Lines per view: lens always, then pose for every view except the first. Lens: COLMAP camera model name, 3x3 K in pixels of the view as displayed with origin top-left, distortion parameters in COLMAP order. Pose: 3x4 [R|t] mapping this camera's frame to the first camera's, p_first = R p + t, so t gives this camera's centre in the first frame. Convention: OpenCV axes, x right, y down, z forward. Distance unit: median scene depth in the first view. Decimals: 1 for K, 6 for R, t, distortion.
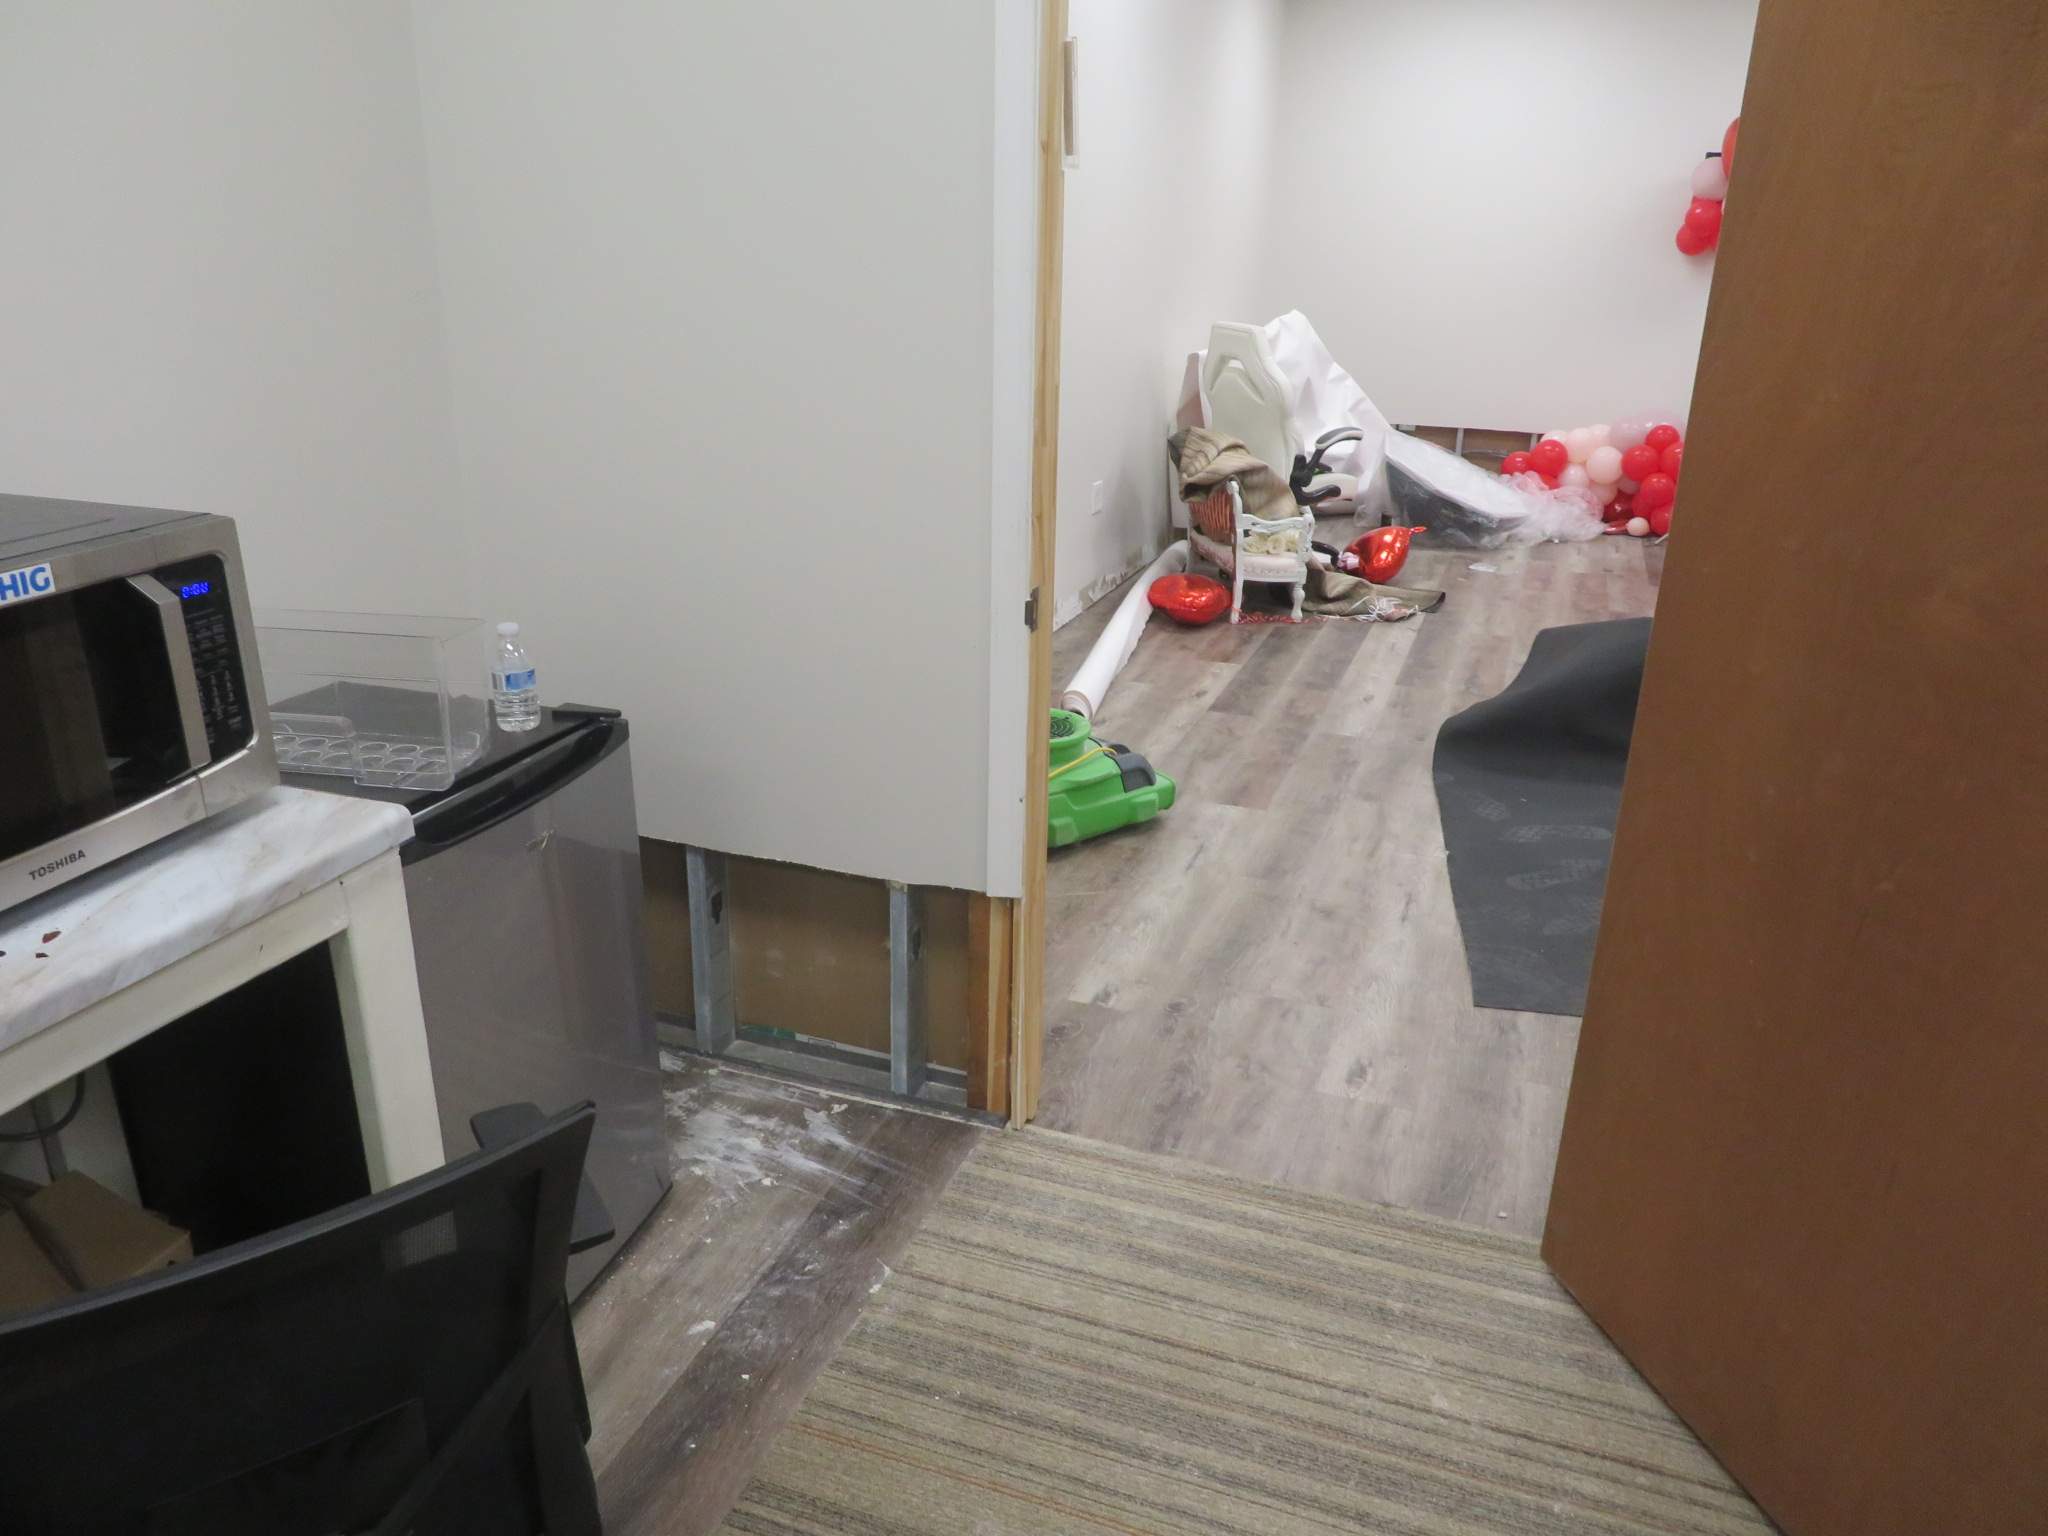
lens RADIAL K [[1462.8, 0, 1032.3], [0, 1462.8, 761.9], [0, 0, 1]] dist [-0.010854, 0.003617]
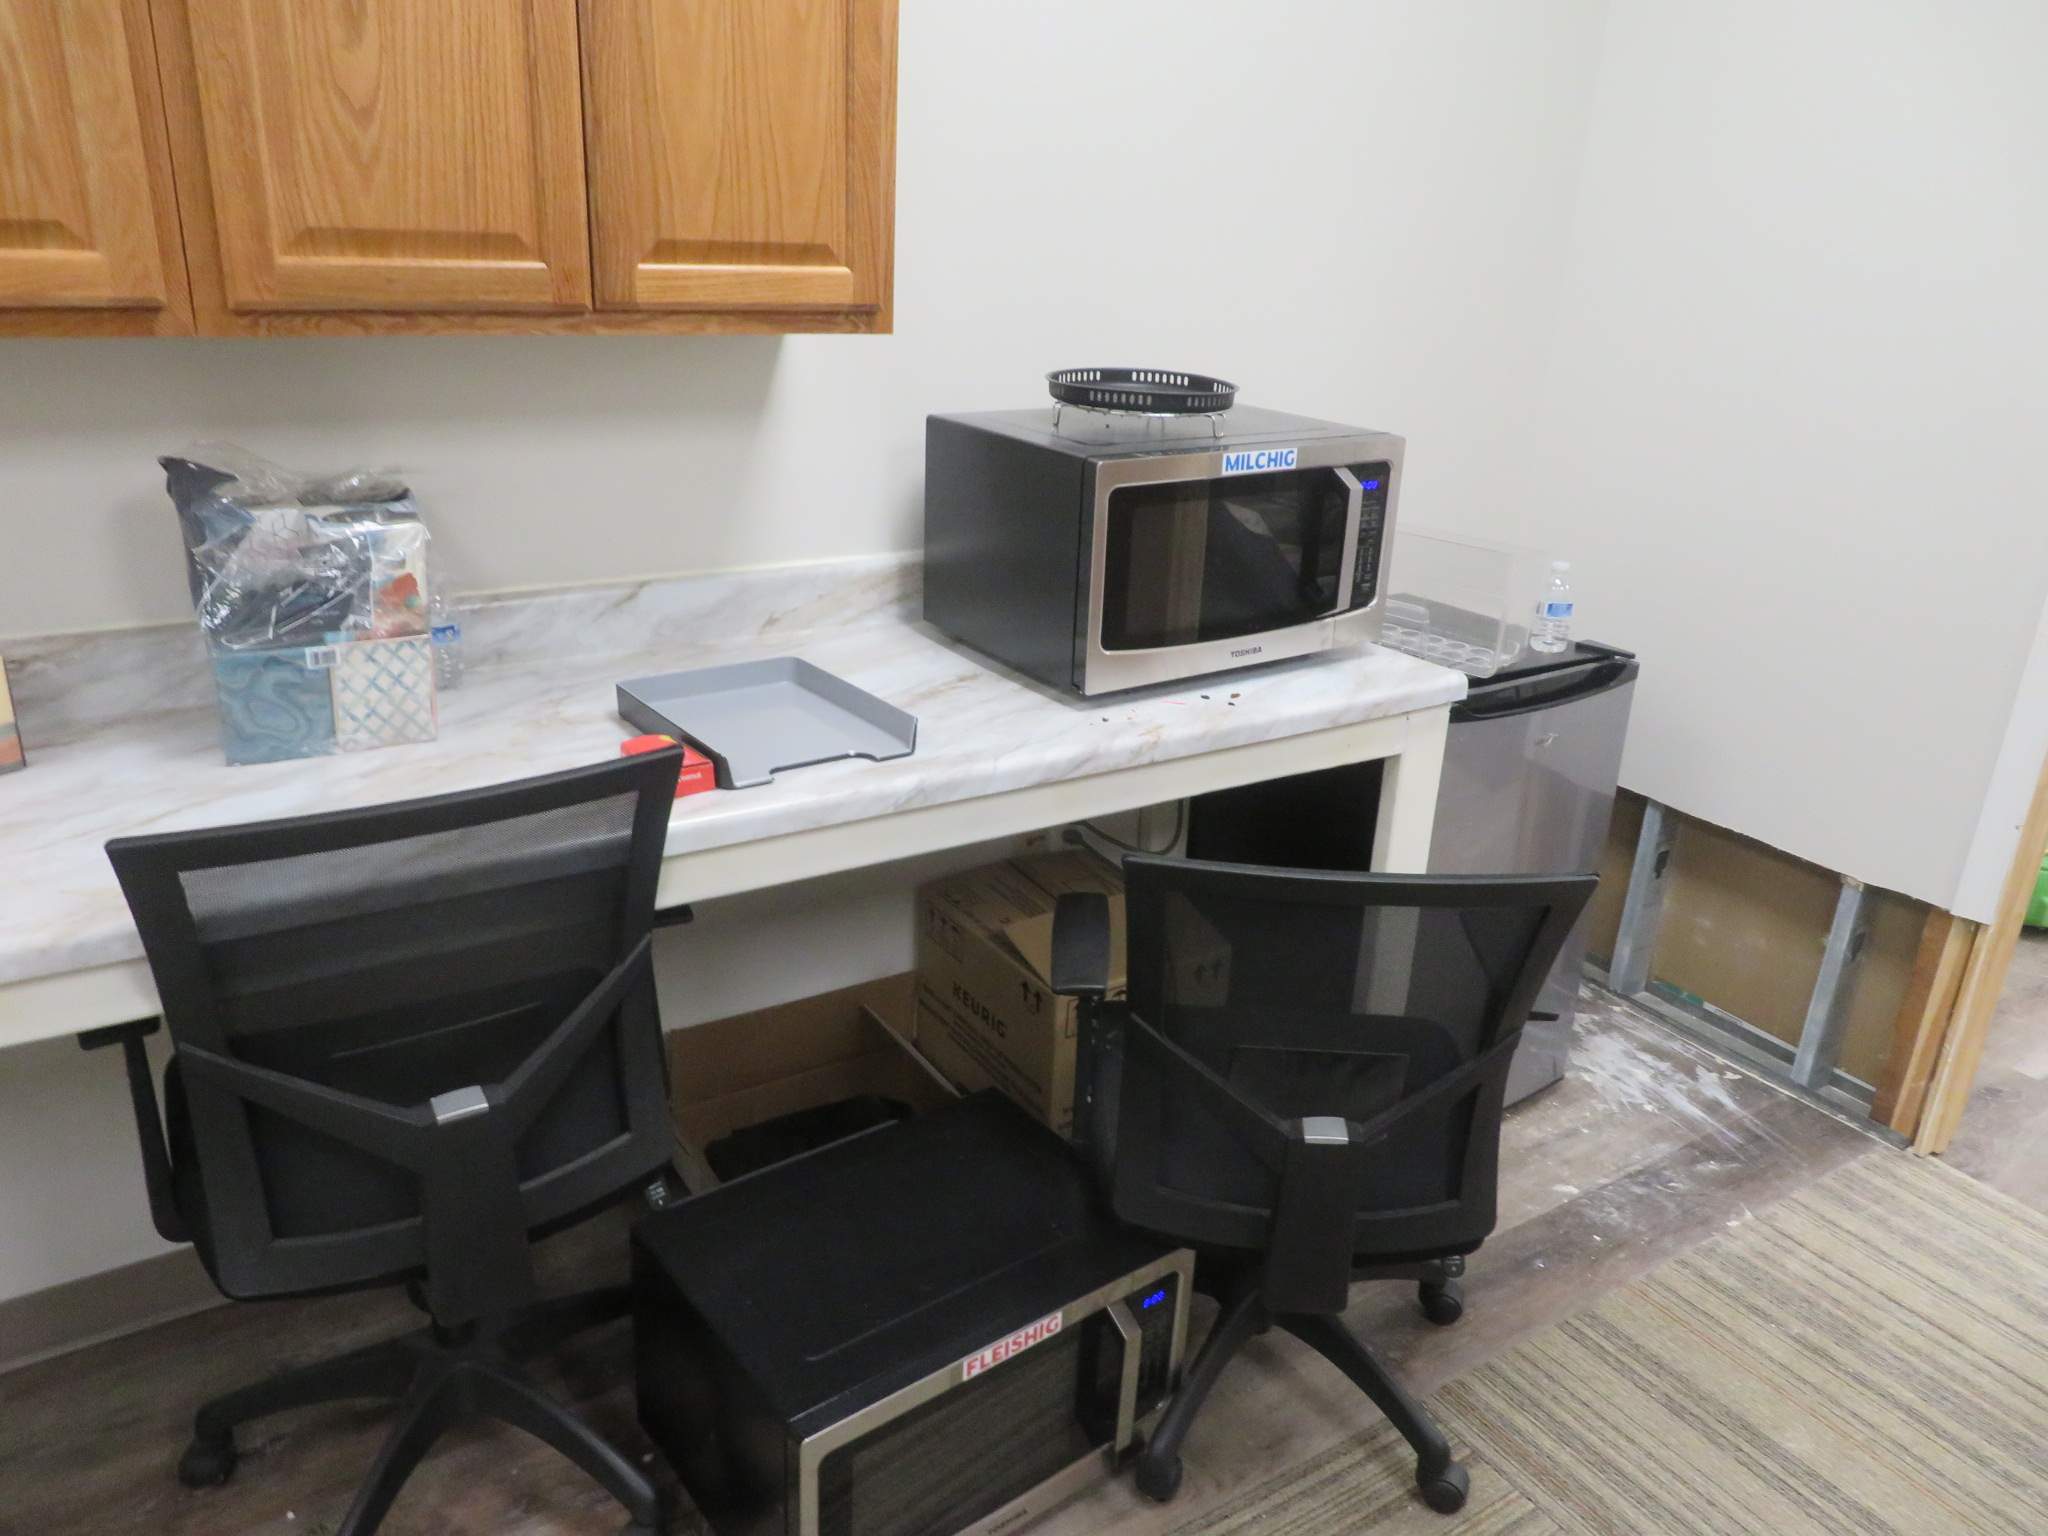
lens RADIAL K [[1462.8, 0, 1023.0], [0, 1462.8, 766.7], [0, 0, 1]] dist [-0.010854, 0.003617]
pose [[0.790624, 0.230730, -0.567165, 0.010092], [-0.236439, 0.969483, 0.064803, 0.085027], [0.564809, 0.082865, 0.821050, -0.199931]]
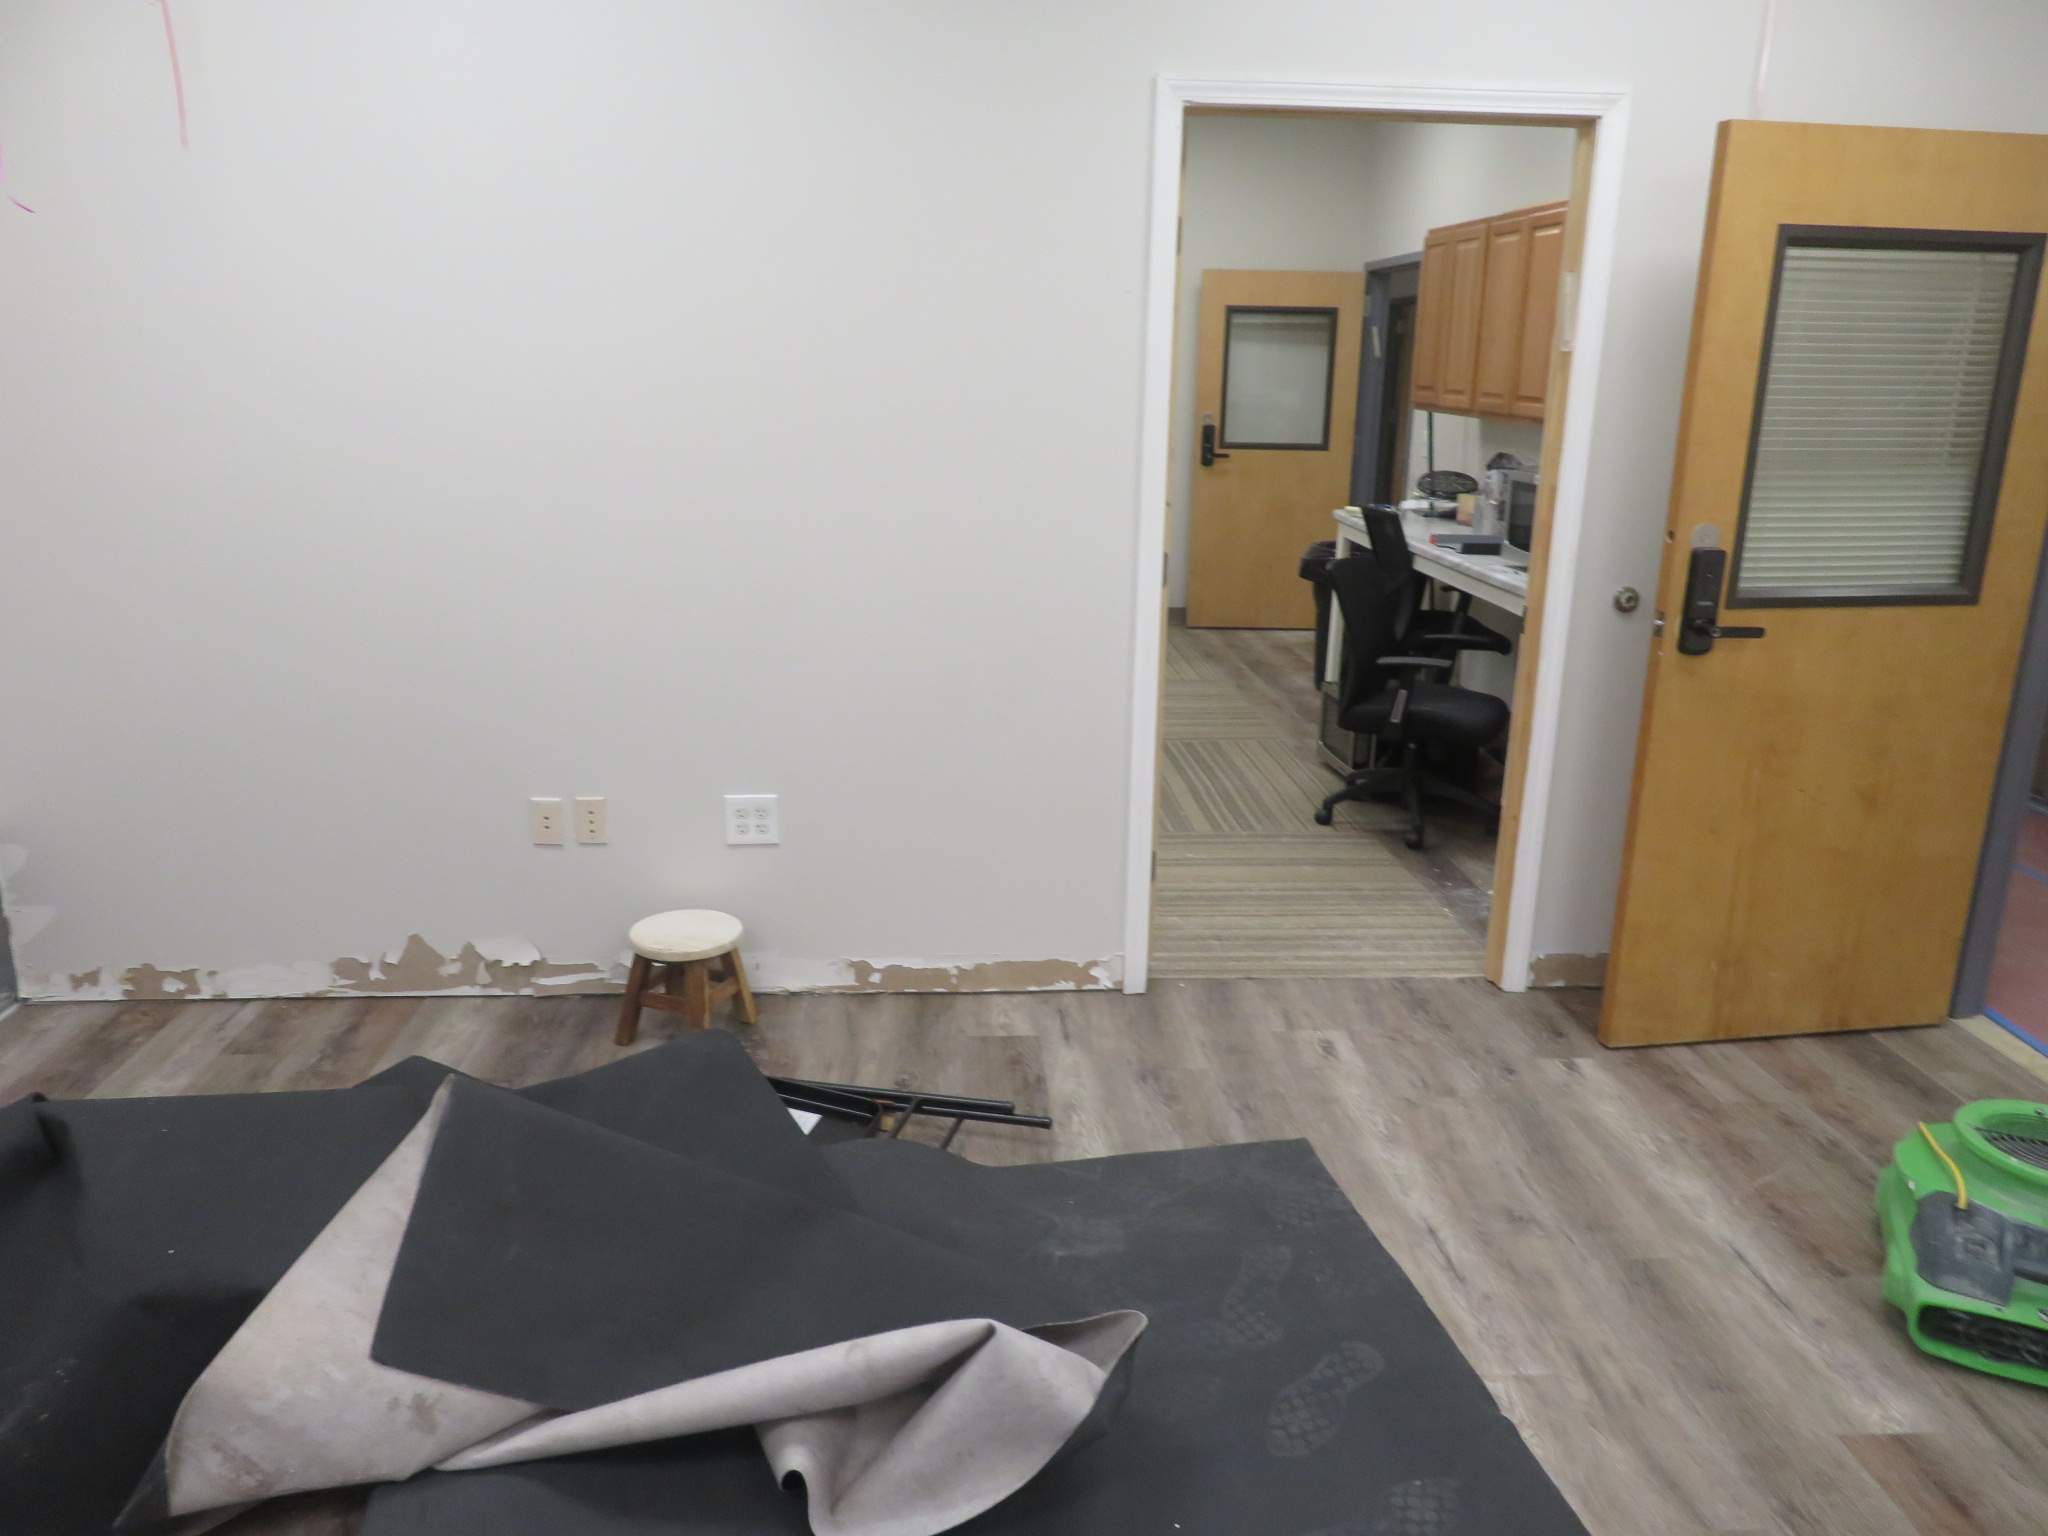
lens RADIAL K [[1462.8, 0, 1019.9], [0, 1462.8, 762.8], [0, 0, 1]] dist [-0.010854, 0.003617]
pose [[-0.913243, 0.082311, -0.399013, 1.142234], [-0.167351, 0.817153, 0.551592, -0.760928], [0.371457, 0.570513, -0.732485, 2.042078]]
